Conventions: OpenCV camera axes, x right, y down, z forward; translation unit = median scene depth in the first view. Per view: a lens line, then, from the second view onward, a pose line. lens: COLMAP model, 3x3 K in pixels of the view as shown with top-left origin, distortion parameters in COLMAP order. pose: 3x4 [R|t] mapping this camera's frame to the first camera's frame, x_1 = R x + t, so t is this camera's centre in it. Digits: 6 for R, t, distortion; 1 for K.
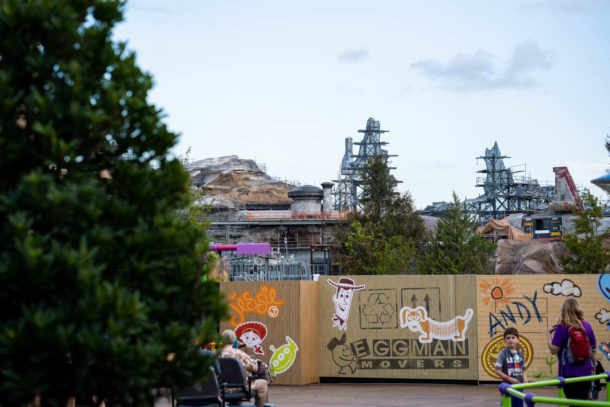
lens RADIAL K [[1376.6, 0, 301.8], [0, 1376.6, 203.7], [0, 0, 1]] dist [0.372541, 0.000000]
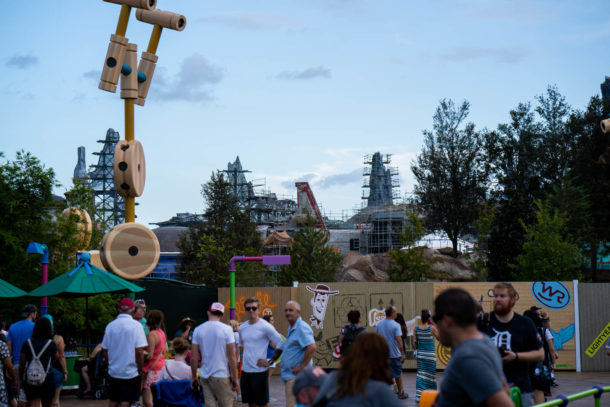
lens RADIAL K [[1376.6, 0, 309.1], [0, 1376.6, 208.5], [0, 0, 1]] dist [0.372541, 0.000000]
pose [[0.974464, 0.014888, 0.224048, -0.247015], [-0.014146, 0.999888, -0.004917, -0.006030], [-0.224096, 0.001622, 0.974566, -0.157607]]
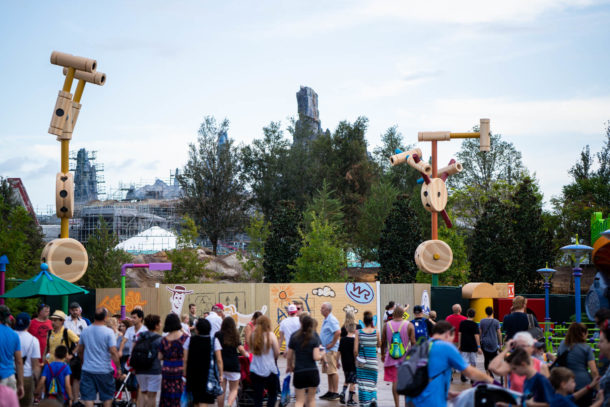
lens RADIAL K [[1376.6, 0, 305.2], [0, 1376.6, 202.0], [0, 0, 1]] dist [0.372541, 0.000000]
pose [[0.897303, 0.028321, 0.440505, -0.496085], [-0.027237, 0.999590, -0.008785, -0.025422], [-0.440573, -0.004116, 0.897707, -0.371014]]
